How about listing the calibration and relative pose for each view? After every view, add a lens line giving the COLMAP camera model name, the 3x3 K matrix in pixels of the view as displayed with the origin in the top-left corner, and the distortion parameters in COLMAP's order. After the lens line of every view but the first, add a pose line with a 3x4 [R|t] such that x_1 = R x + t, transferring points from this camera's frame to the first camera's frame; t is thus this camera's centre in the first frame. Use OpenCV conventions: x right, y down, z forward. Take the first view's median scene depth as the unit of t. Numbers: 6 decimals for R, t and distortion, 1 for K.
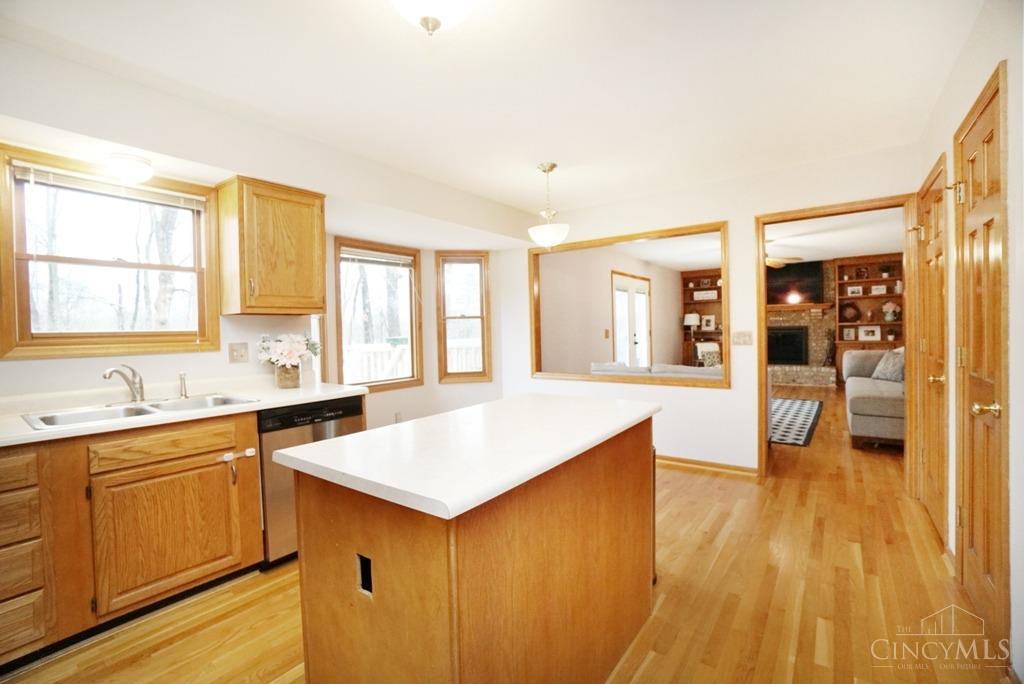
lens RADIAL K [[447.0, 0, 509.6], [0, 447.0, 341.2], [0, 0, 1]] dist [0.000575, -0.000012]
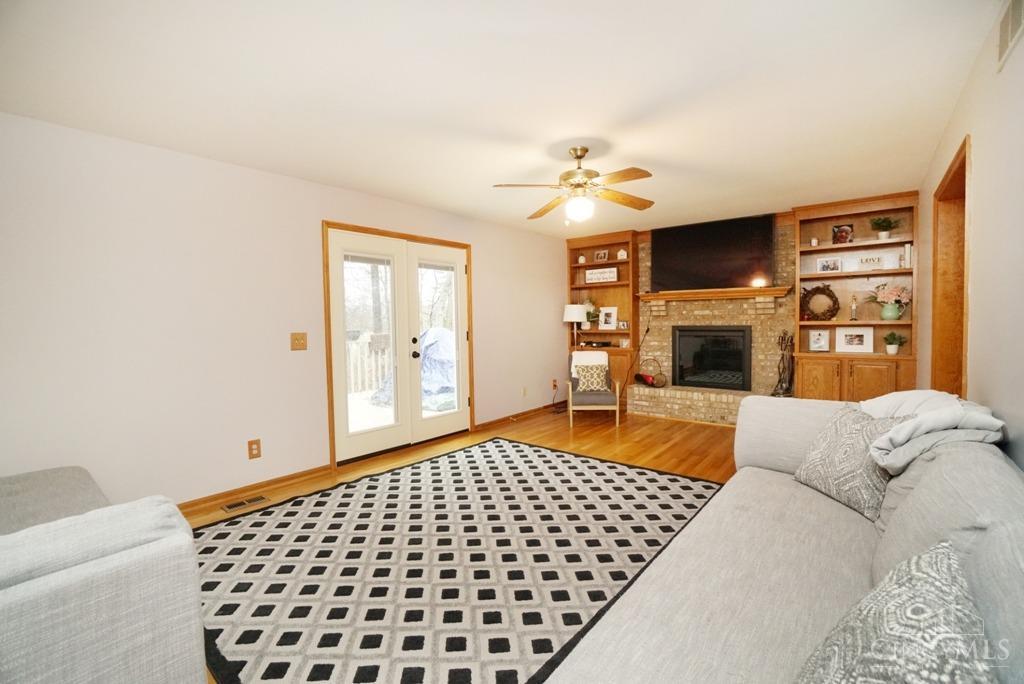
lens RADIAL K [[447.0, 0, 512.3], [0, 447.0, 338.3], [0, 0, 1]] dist [0.000575, -0.000012]
pose [[0.997628, 0.009822, -0.068133, 0.405451], [-0.008702, 0.999822, 0.016721, -0.025112], [0.068286, -0.016089, 0.997536, 0.400002]]
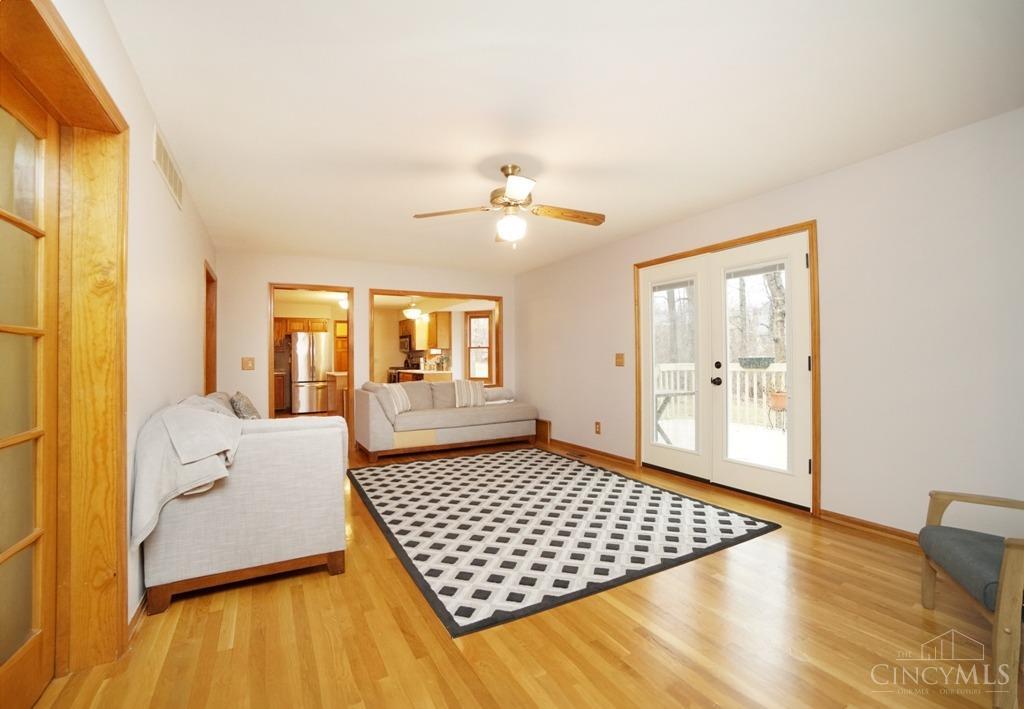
lens RADIAL K [[423.4, 0, 510.1], [0, 423.4, 352.3], [0, 0, 1]] dist [0.001045, 0.000035]
pose [[-0.369464, 0.022205, -0.928980, 0.732304], [0.002796, 0.999737, 0.022784, -0.035991], [0.929241, 0.005820, -0.369429, 0.876863]]
